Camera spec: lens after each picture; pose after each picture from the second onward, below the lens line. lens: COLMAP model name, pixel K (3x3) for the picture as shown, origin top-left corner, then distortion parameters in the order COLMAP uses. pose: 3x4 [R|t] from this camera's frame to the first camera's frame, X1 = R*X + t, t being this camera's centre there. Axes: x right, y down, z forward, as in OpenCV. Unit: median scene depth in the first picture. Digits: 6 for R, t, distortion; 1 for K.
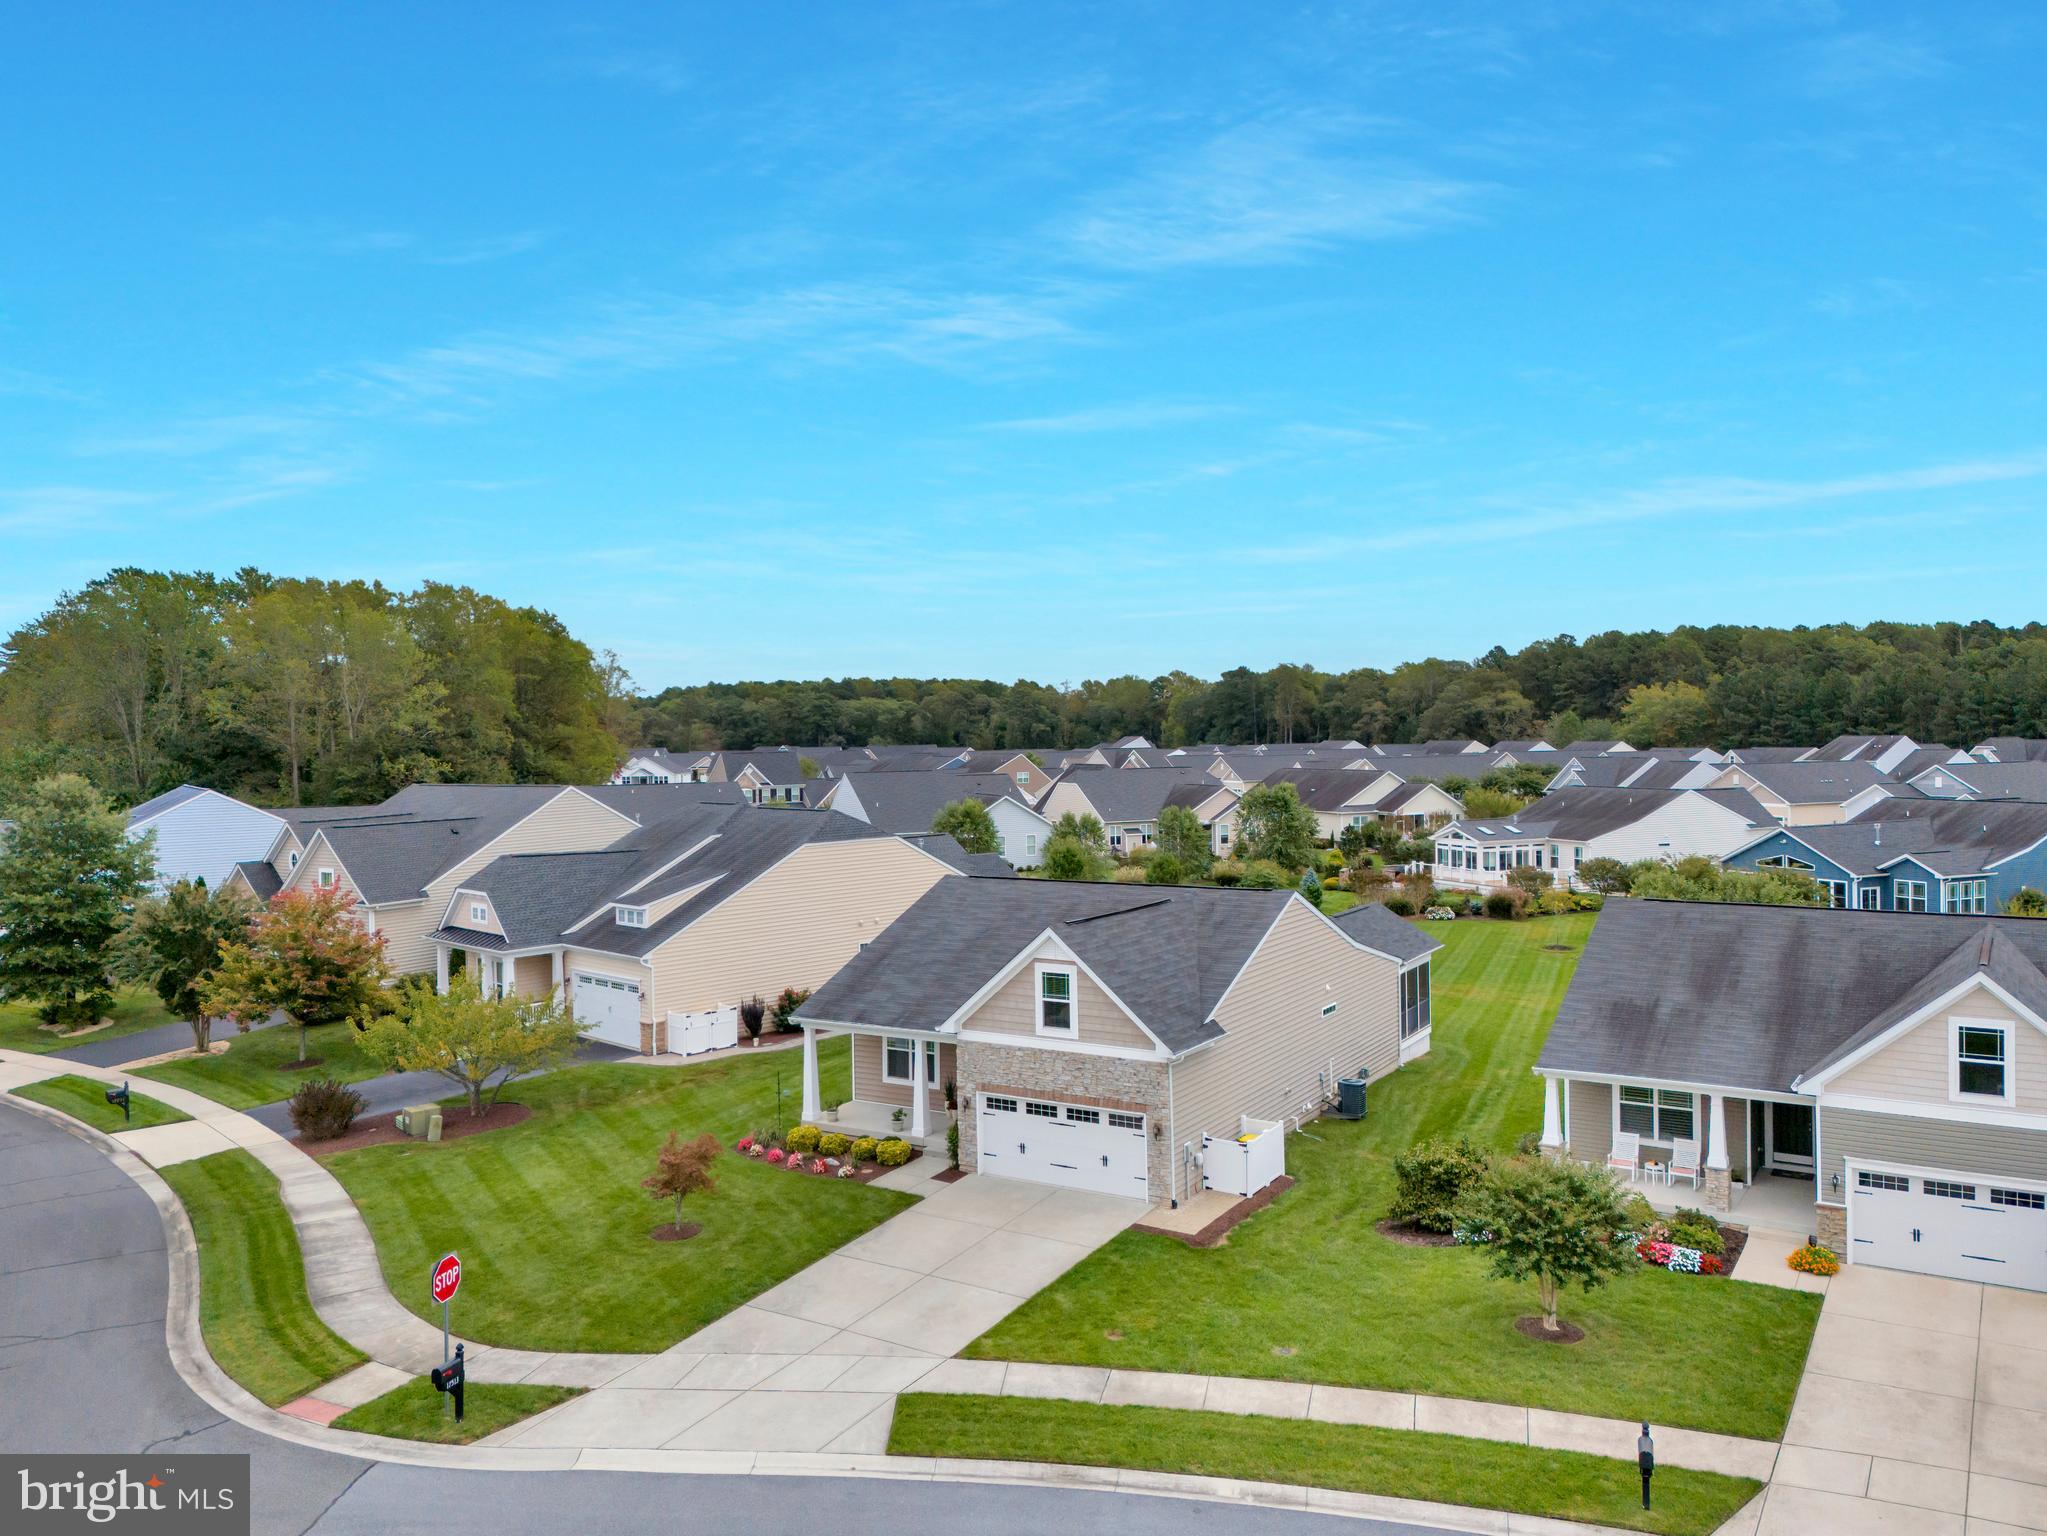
lens RADIAL K [[1500.8, 0, 1023.5], [0, 1500.8, 768.0], [0, 0, 1]] dist [0.035465, -0.006576]
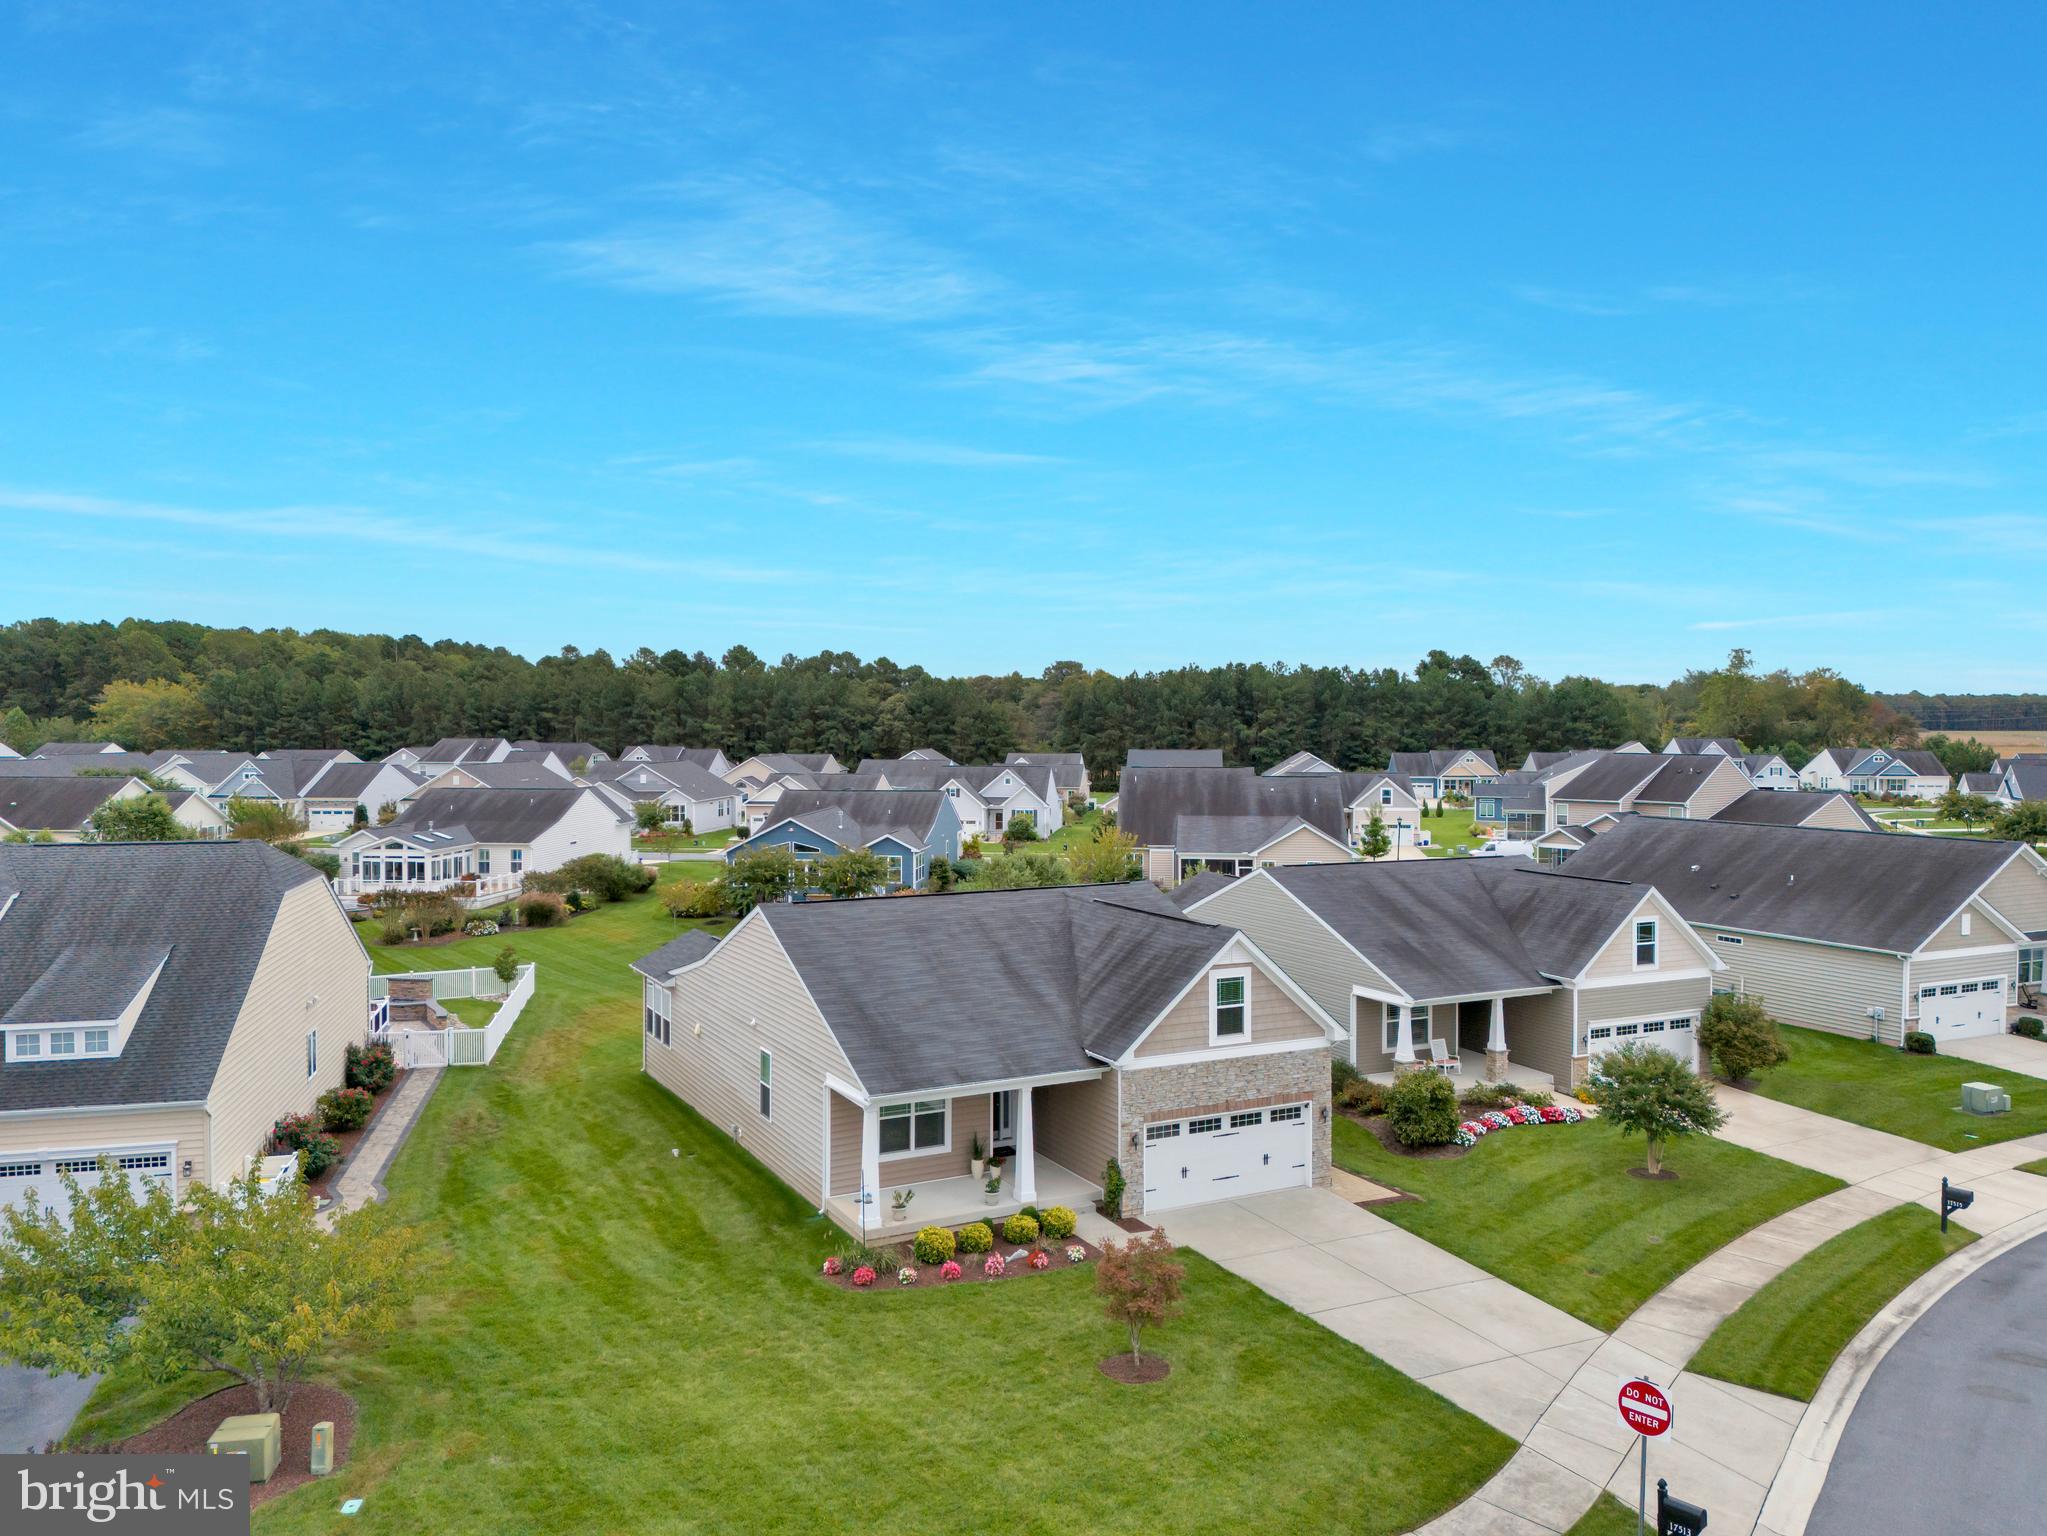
lens RADIAL K [[1500.8, 0, 1023.5], [0, 1500.8, 768.0], [0, 0, 1]] dist [0.035465, -0.006576]
pose [[0.525853, -0.011756, 0.850494, -0.834838], [0.013481, 0.999894, 0.005486, -0.004674], [-0.850469, 0.008581, 0.525955, 0.584568]]
